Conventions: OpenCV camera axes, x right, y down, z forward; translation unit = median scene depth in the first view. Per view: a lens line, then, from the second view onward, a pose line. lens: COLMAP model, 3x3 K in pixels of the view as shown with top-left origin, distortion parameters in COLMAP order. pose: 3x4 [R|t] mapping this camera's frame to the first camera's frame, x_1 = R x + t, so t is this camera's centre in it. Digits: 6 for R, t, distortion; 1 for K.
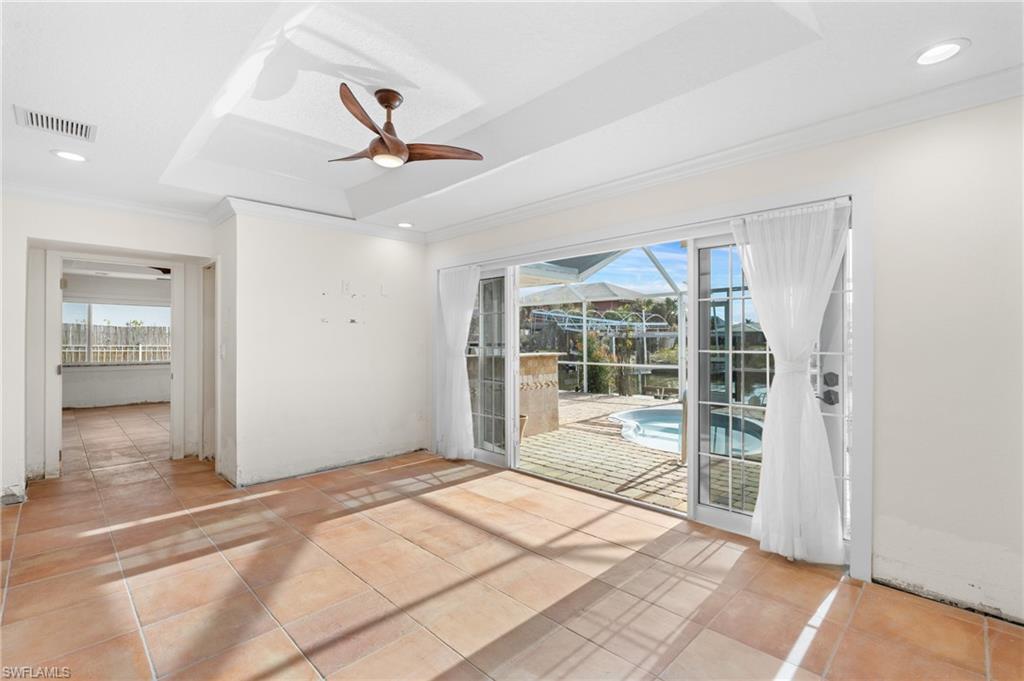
lens RADIAL K [[461.6, 0, 510.1], [0, 461.6, 337.0], [0, 0, 1]] dist [-0.005100, -0.001066]
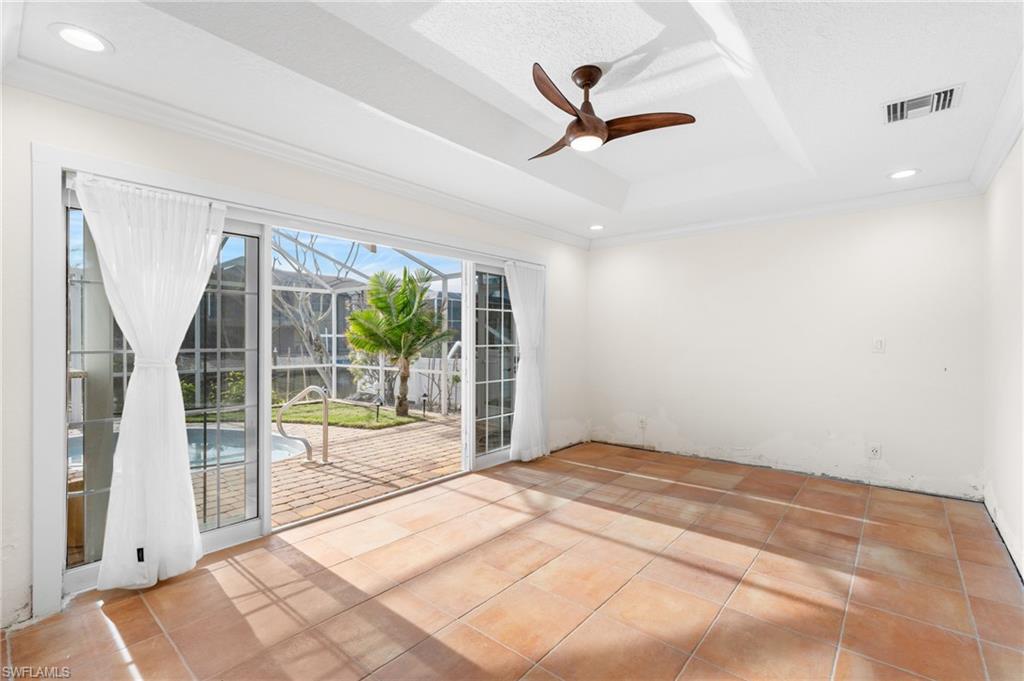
lens RADIAL K [[461.6, 0, 513.5], [0, 461.6, 338.9], [0, 0, 1]] dist [-0.005100, -0.001066]
pose [[-0.086653, -0.000216, 0.996239, -0.827733], [-0.008773, 0.999961, -0.000546, 0.007165], [-0.996200, -0.008787, -0.086652, 0.862926]]
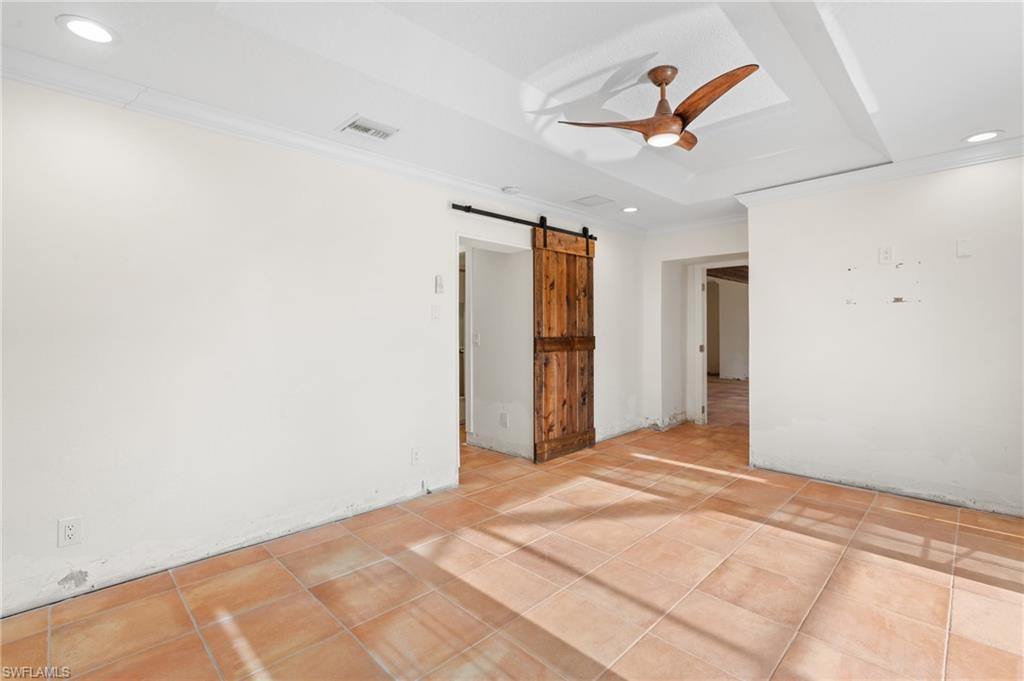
lens RADIAL K [[461.6, 0, 512.0], [0, 461.6, 330.6], [0, 0, 1]] dist [-0.005100, -0.001066]
pose [[0.001575, 0.006821, -0.999975, 0.490129], [0.012522, 0.999898, 0.006840, 0.001782], [0.999920, -0.012532, 0.001490, 0.478471]]
